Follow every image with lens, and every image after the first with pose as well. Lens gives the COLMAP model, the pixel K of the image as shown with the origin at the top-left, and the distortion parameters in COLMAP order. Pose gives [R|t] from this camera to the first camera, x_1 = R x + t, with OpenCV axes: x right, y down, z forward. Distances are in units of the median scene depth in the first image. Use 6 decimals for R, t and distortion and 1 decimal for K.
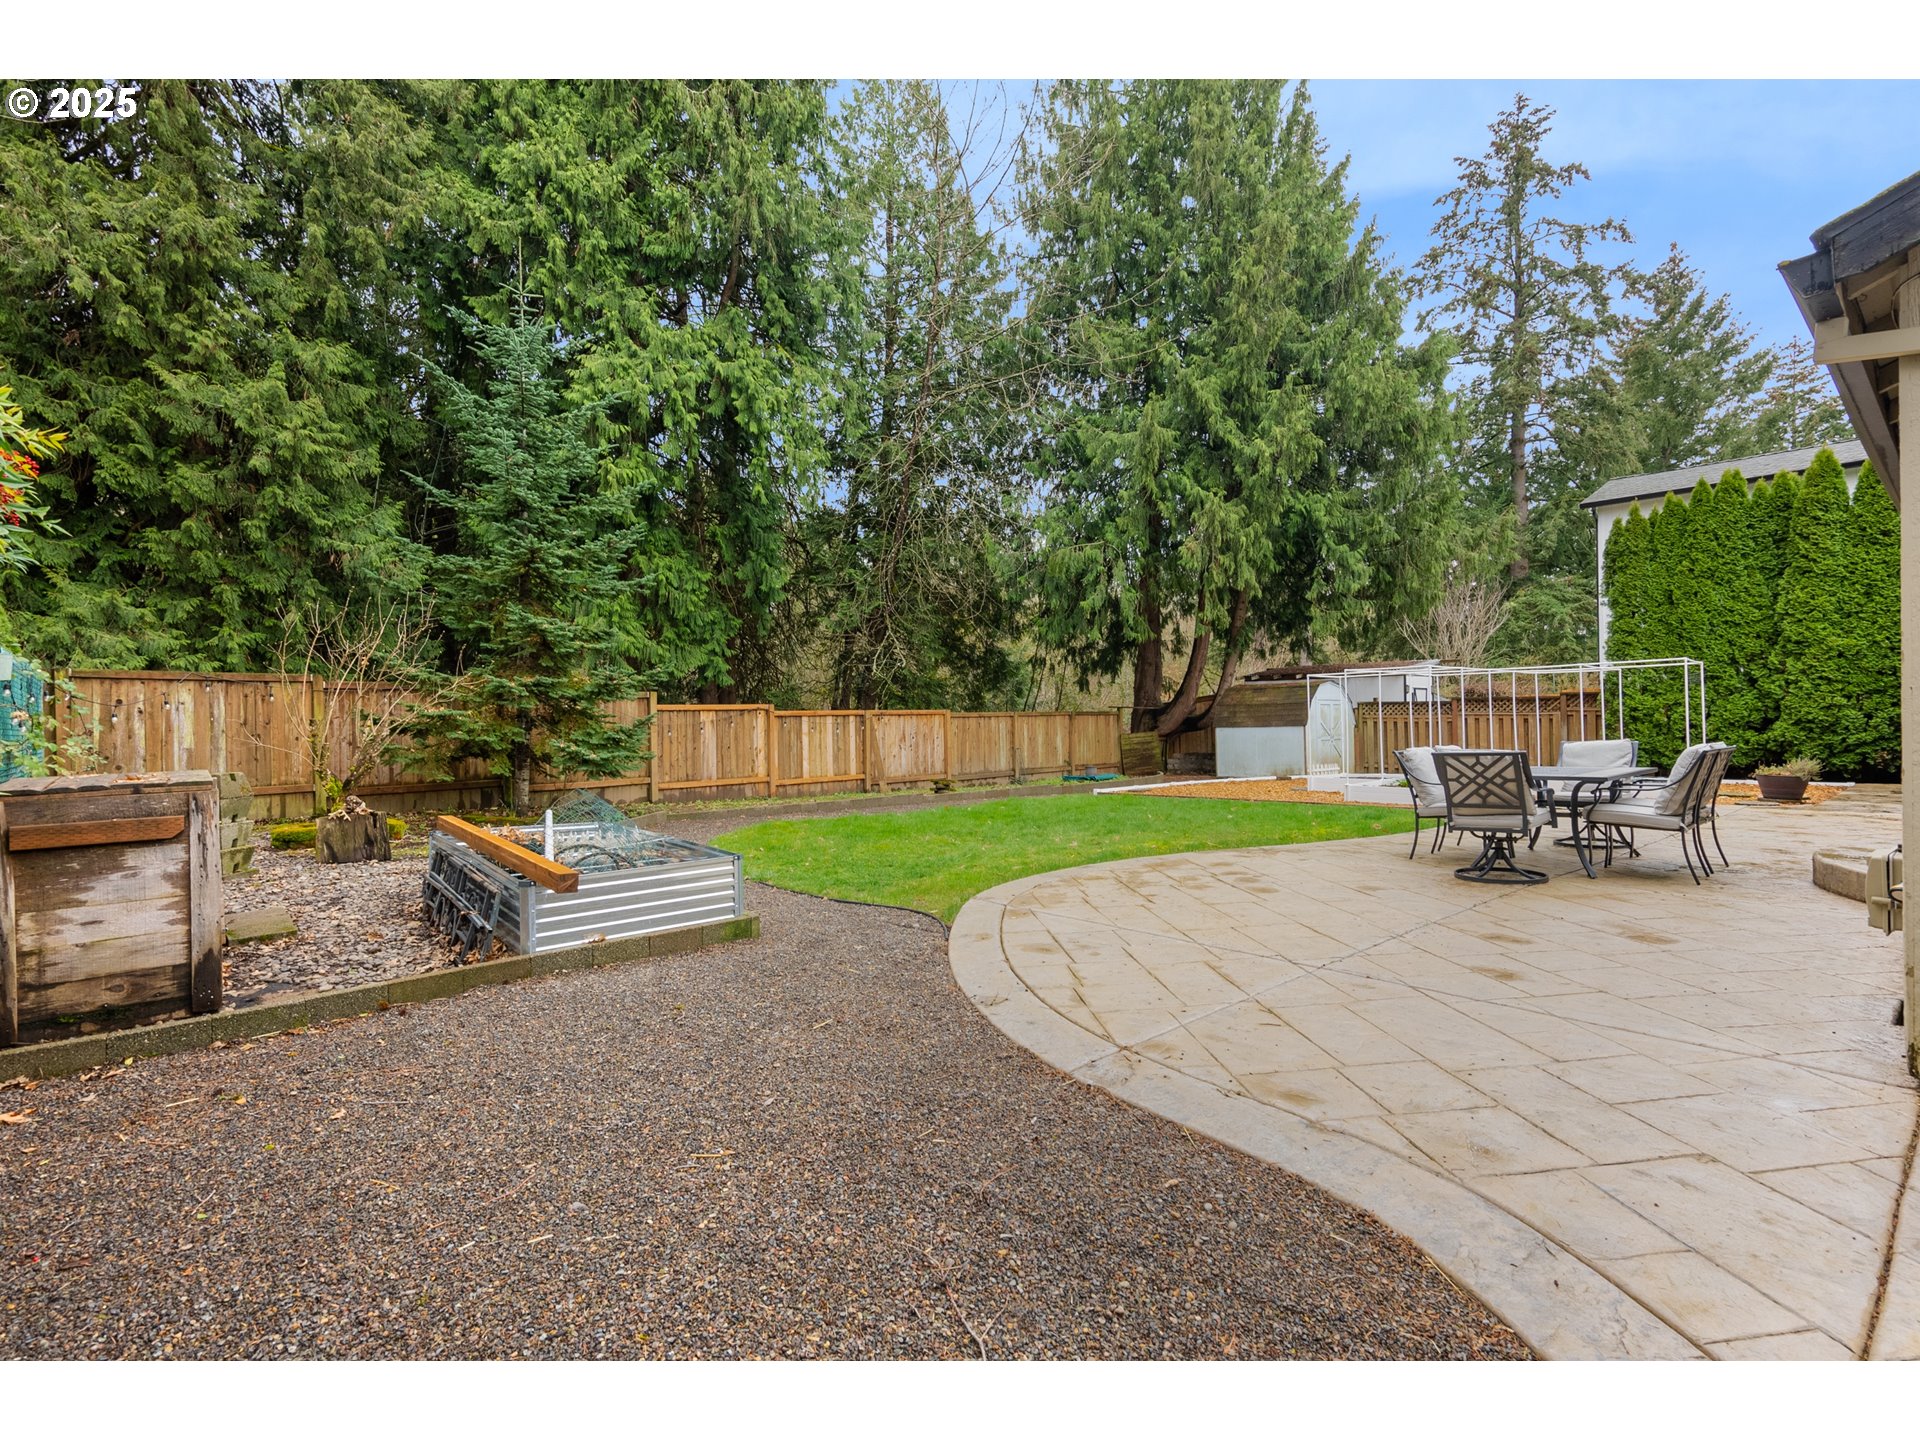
lens RADIAL K [[868.6, 0, 956.7], [0, 868.6, 719.0], [0, 0, 1]] dist [-0.004417, 0.011412]
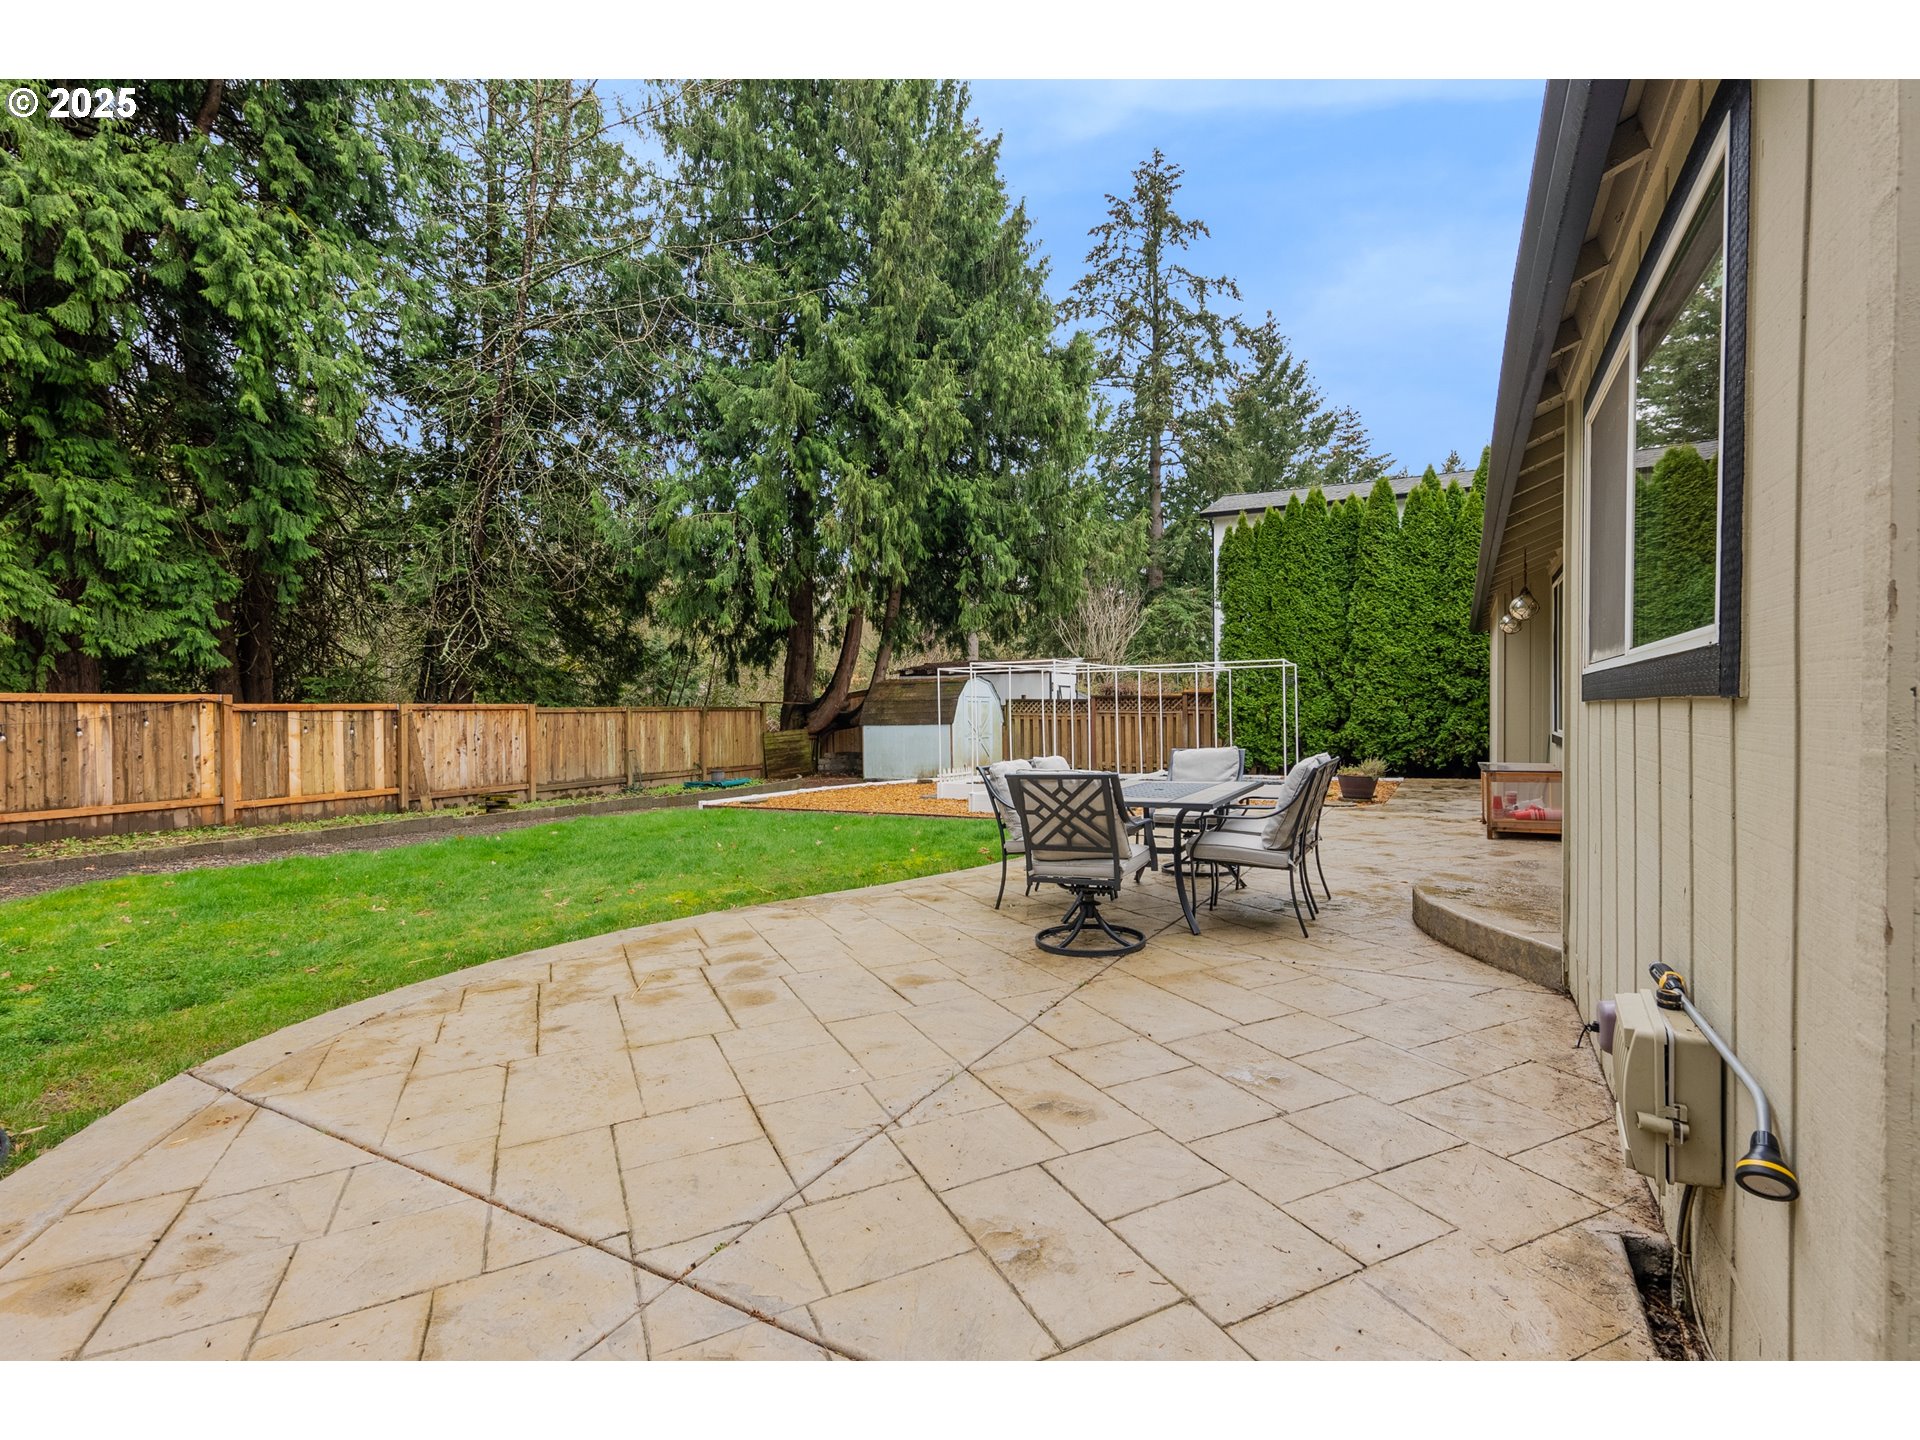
lens RADIAL K [[868.6, 0, 956.7], [0, 868.6, 719.0], [0, 0, 1]] dist [-0.004417, 0.011412]
pose [[0.940847, 0.002886, 0.338818, 0.085669], [-0.005266, 0.999967, 0.006106, -0.003329], [-0.338790, -0.007529, 0.940832, 0.110509]]
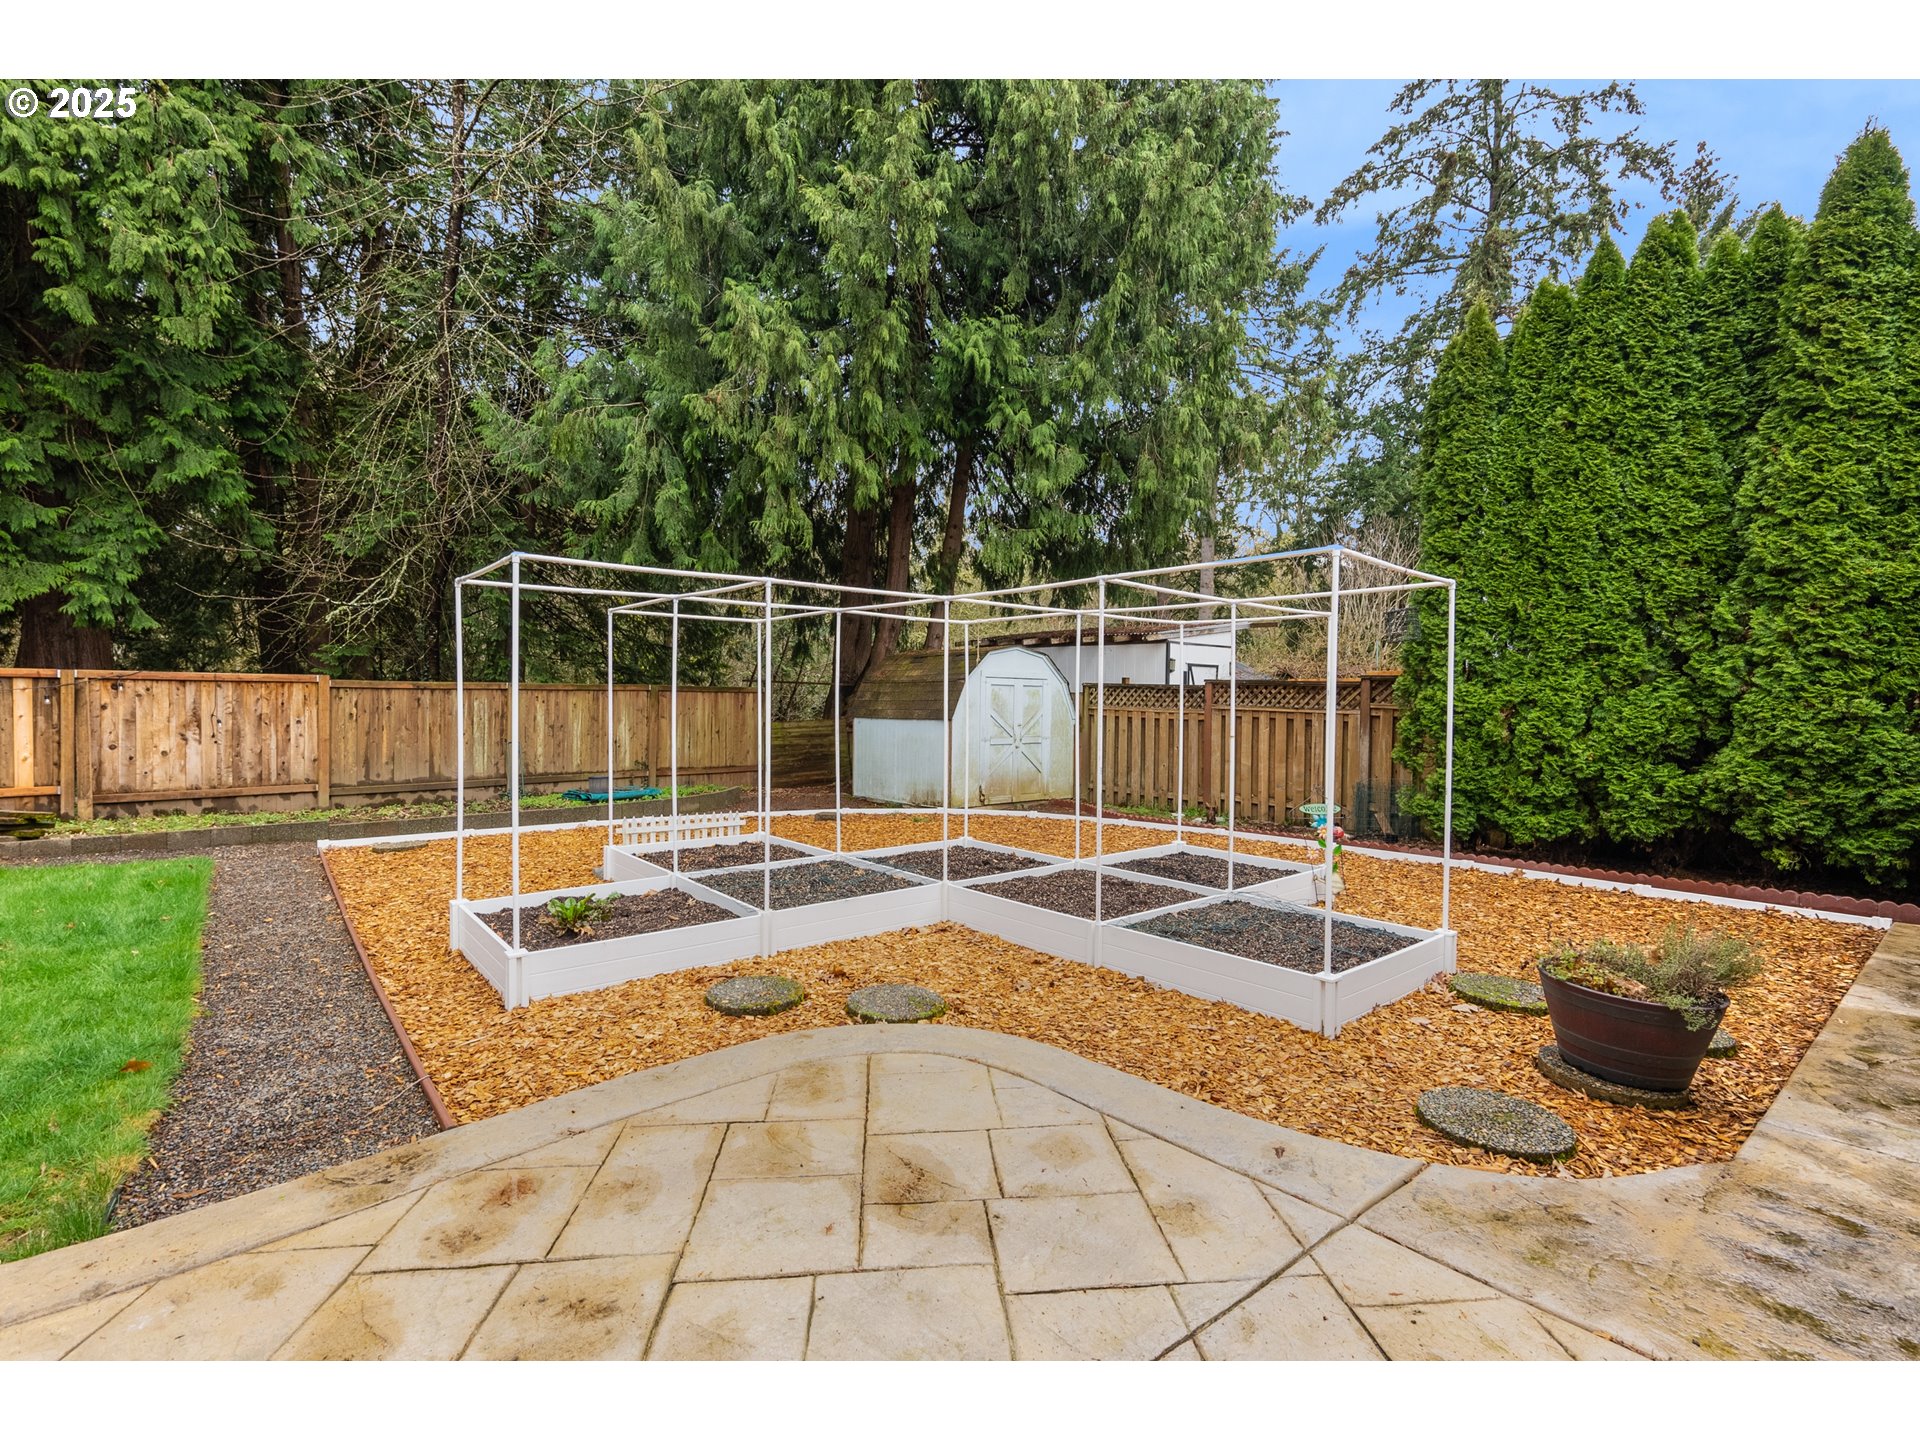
lens RADIAL K [[862.2, 0, 965.7], [0, 862.2, 717.8], [0, 0, 1]] dist [0.001926, 0.008746]
pose [[0.999457, 0.030224, -0.013141, 0.420068], [-0.029850, 0.999168, 0.027795, -0.010409], [0.013970, -0.027388, 0.999527, 0.414378]]
